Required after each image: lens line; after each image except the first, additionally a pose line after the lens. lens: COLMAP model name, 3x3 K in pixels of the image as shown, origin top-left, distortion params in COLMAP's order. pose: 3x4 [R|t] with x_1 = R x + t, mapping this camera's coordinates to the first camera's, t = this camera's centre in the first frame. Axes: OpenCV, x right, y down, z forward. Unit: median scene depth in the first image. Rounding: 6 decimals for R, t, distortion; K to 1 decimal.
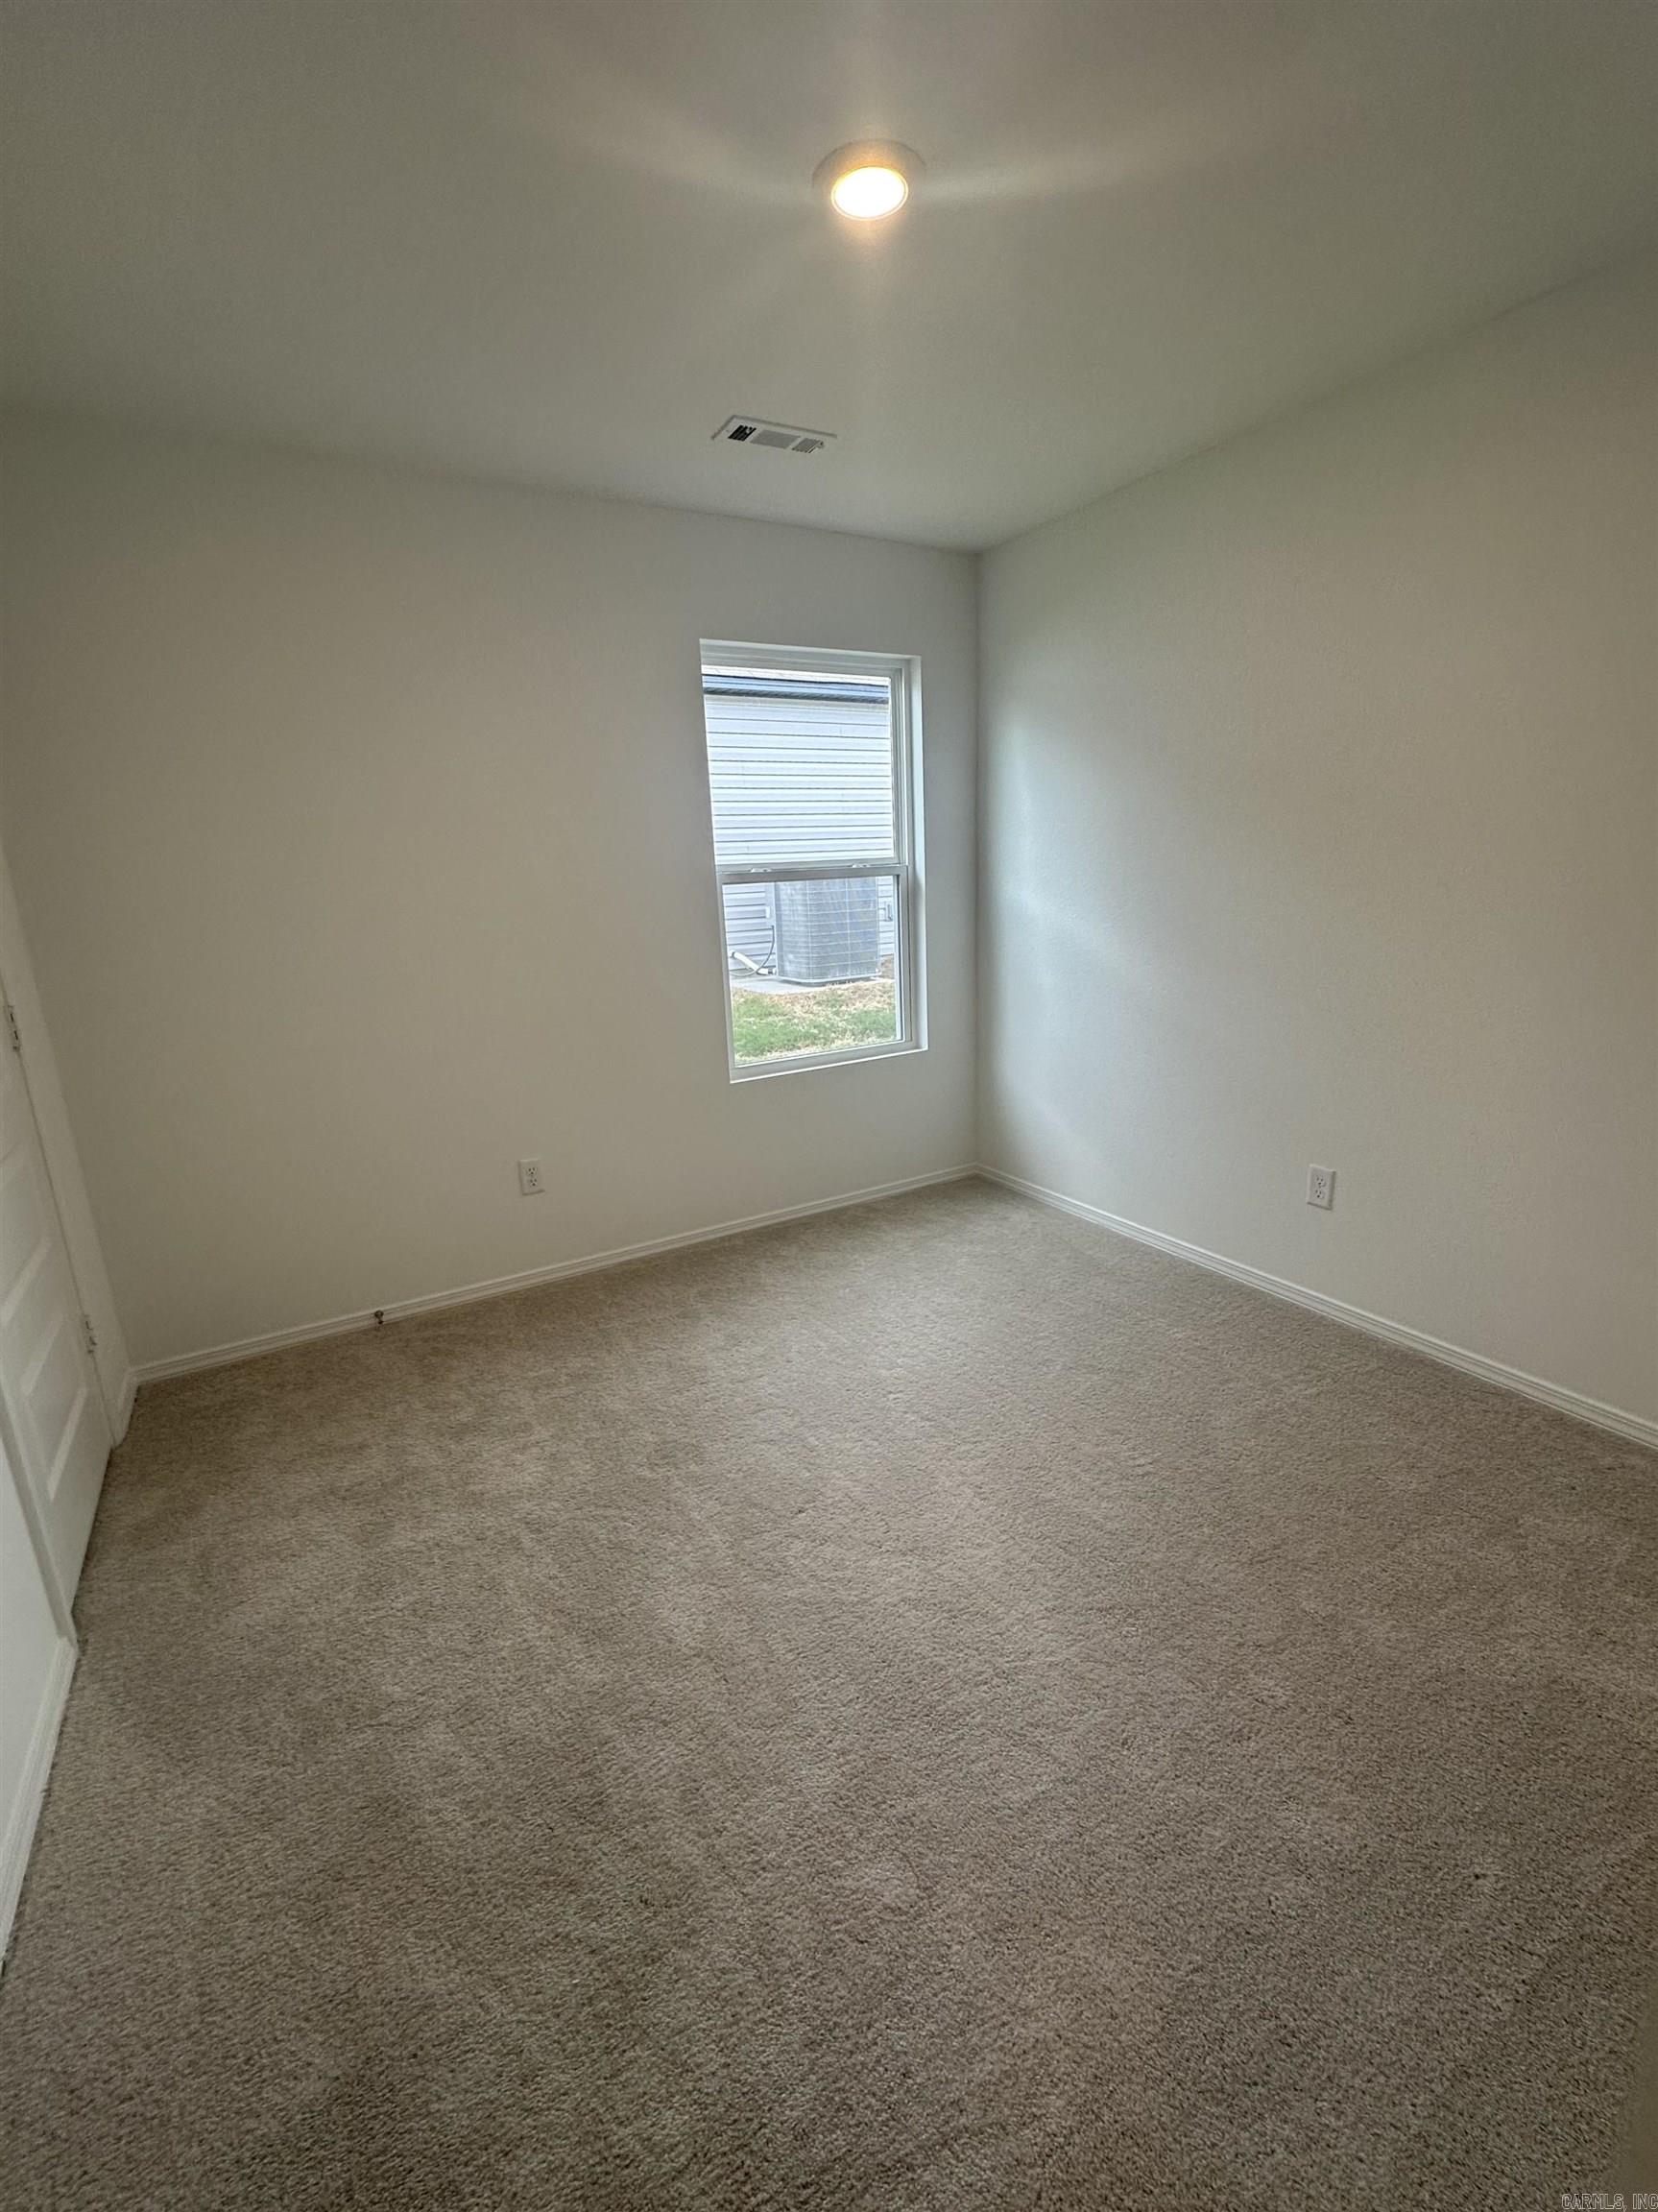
lens RADIAL K [[884.8, 0, 829.0], [0, 884.8, 1106.0], [0, 0, 1]] dist [0.000820, 0.000205]
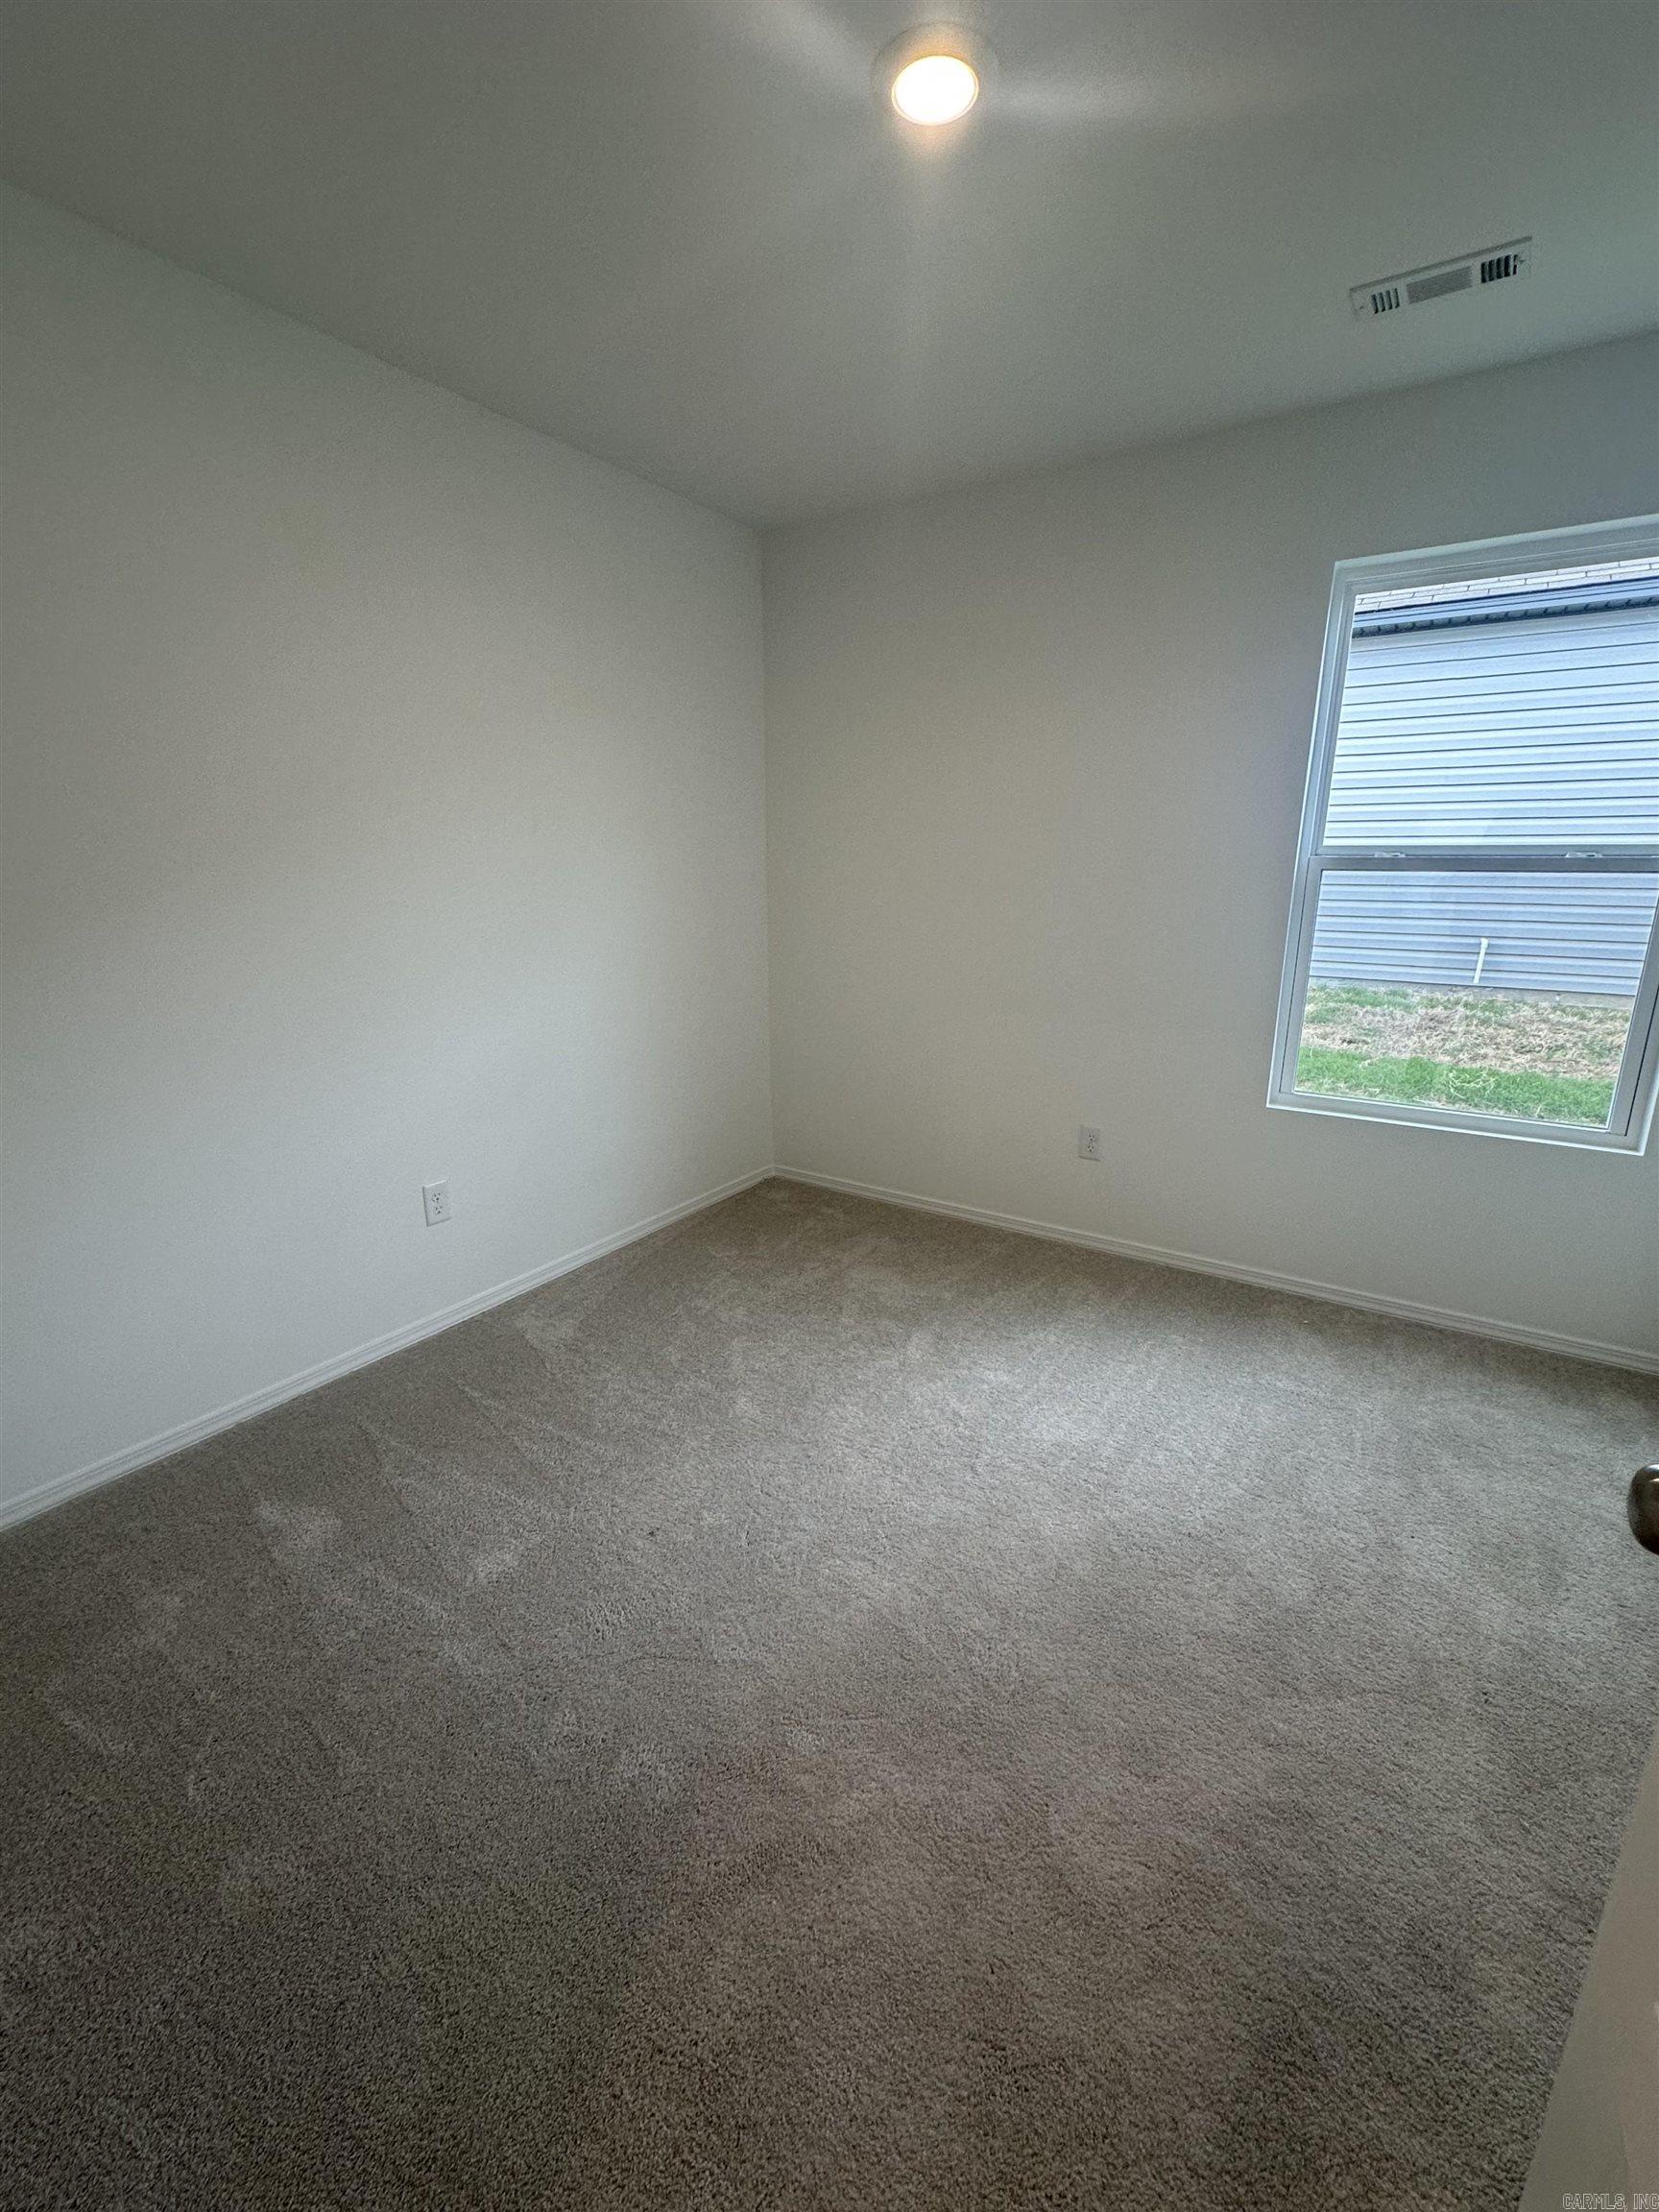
lens RADIAL K [[901.1, 0, 829.5], [0, 901.1, 1106.0], [0, 0, 1]] dist [-0.000445, -0.000084]
pose [[0.497667, 0.281652, -0.820365, 0.438845], [-0.256322, 0.951324, 0.171117, -0.075835], [0.828629, 0.125119, 0.545637, 0.207612]]
